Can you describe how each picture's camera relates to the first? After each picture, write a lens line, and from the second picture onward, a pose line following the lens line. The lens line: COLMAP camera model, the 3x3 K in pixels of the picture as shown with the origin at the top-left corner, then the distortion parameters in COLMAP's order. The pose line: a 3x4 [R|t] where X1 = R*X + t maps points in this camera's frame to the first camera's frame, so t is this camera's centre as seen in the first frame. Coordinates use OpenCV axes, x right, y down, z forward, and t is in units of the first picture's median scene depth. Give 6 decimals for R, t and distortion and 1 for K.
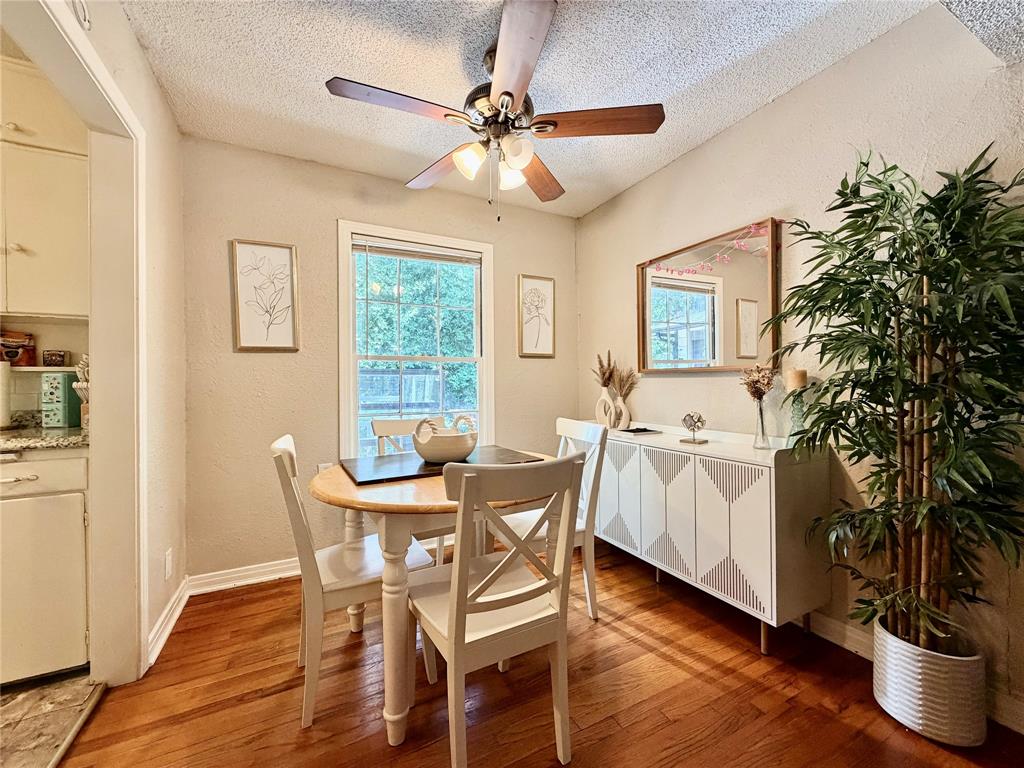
lens RADIAL K [[410.5, 0, 512.0], [0, 410.5, 384.0], [0, 0, 1]] dist [0.001803, 0.000205]
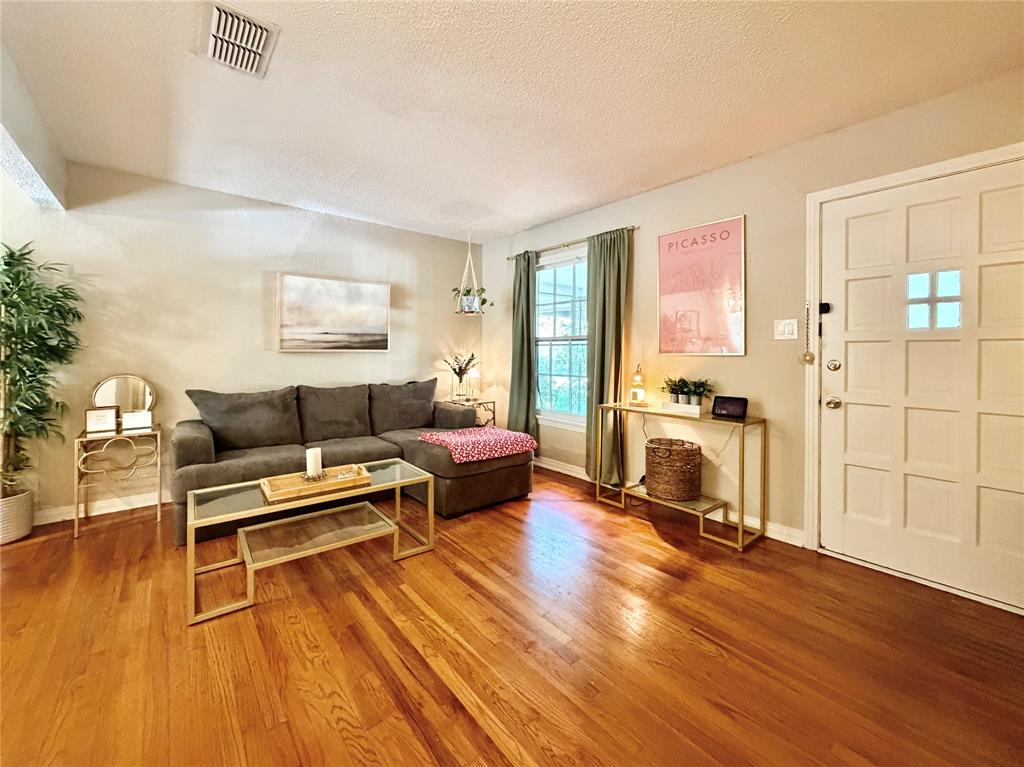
lens RADIAL K [[414.9, 0, 507.5], [0, 414.9, 354.3], [0, 0, 1]] dist [0.002265, 0.000153]
pose [[-0.210291, -0.000473, 0.977639, -0.741187], [0.004994, 0.999986, 0.001558, -0.010413], [-0.977626, 0.005210, -0.210285, -0.477573]]
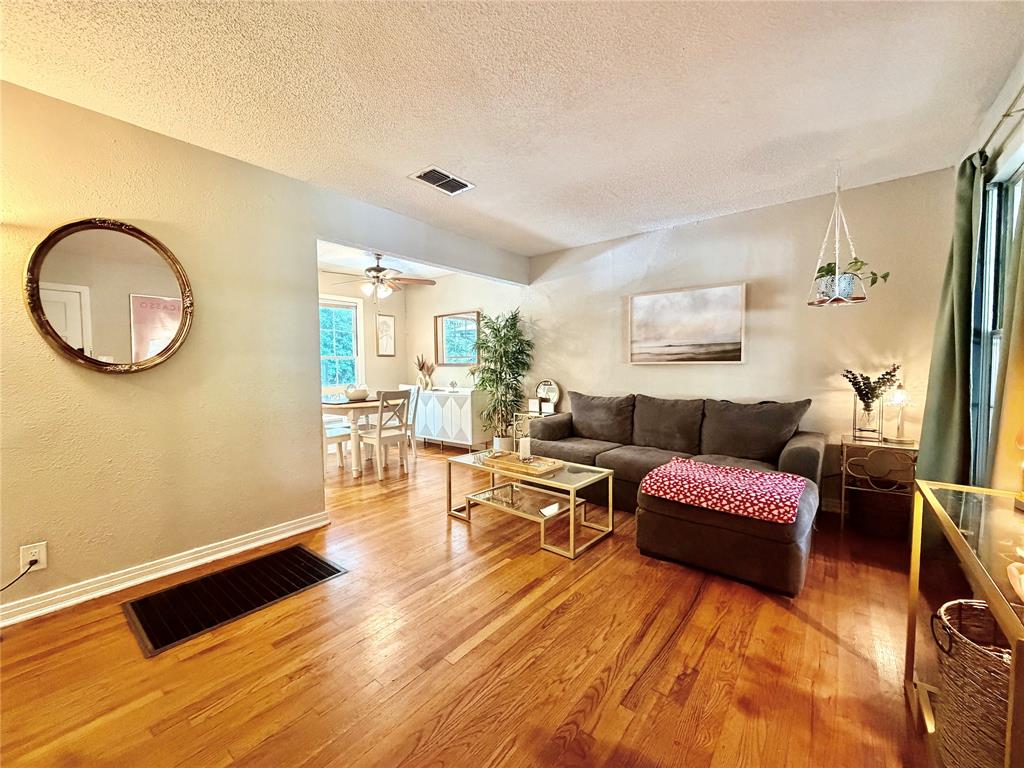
lens RADIAL K [[410.5, 0, 512.0], [0, 410.5, 384.0], [0, 0, 1]] dist [0.001803, 0.000205]
pose [[0.914495, -0.019287, 0.404137, -0.243802], [0.003977, 0.999243, 0.038689, -0.007597], [-0.404578, -0.033774, 0.913880, -1.381425]]
